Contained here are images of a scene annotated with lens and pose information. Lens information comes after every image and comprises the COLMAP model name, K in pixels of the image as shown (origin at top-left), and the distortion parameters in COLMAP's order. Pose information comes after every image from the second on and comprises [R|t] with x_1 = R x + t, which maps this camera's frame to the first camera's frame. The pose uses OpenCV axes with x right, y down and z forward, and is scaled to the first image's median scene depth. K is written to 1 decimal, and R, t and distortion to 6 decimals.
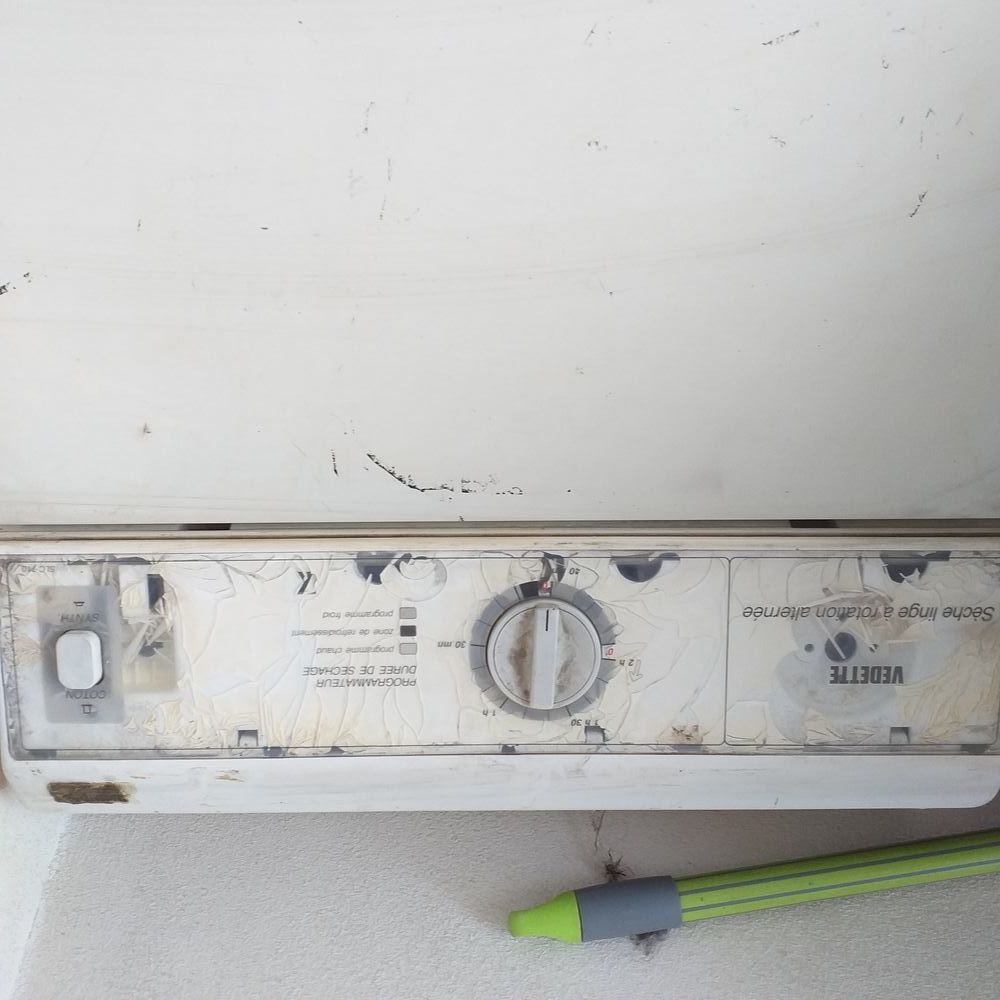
lens RADIAL K [[1185.1, 0, 500.0], [0, 1185.1, 500.0], [0, 0, 1]] dist [0.184856, -0.739870]
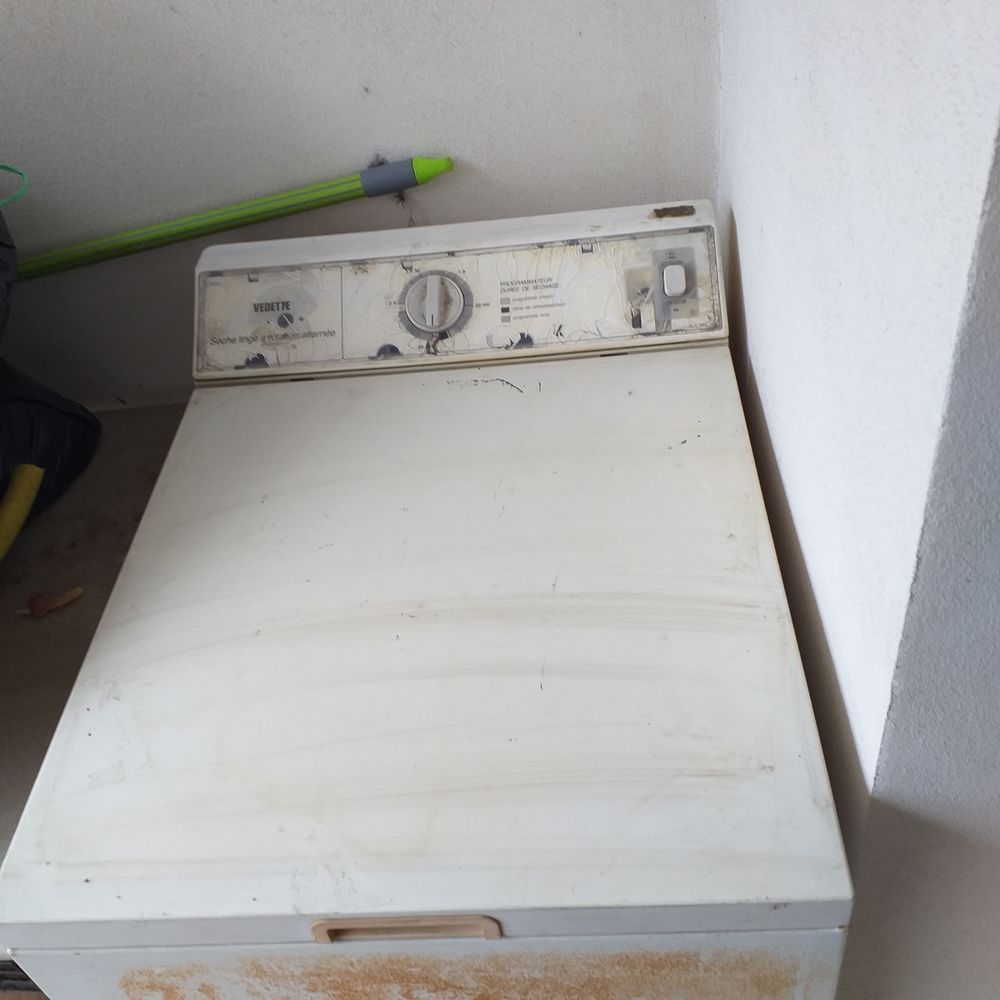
lens RADIAL K [[1185.1, 0, 500.0], [0, 1185.1, 500.0], [0, 0, 1]] dist [0.184856, -0.739870]
pose [[-0.992799, 0.065148, 0.100525, -0.241137], [-0.059766, -0.996660, 0.055652, -0.300652], [0.103814, 0.049243, 0.993377, -0.891001]]
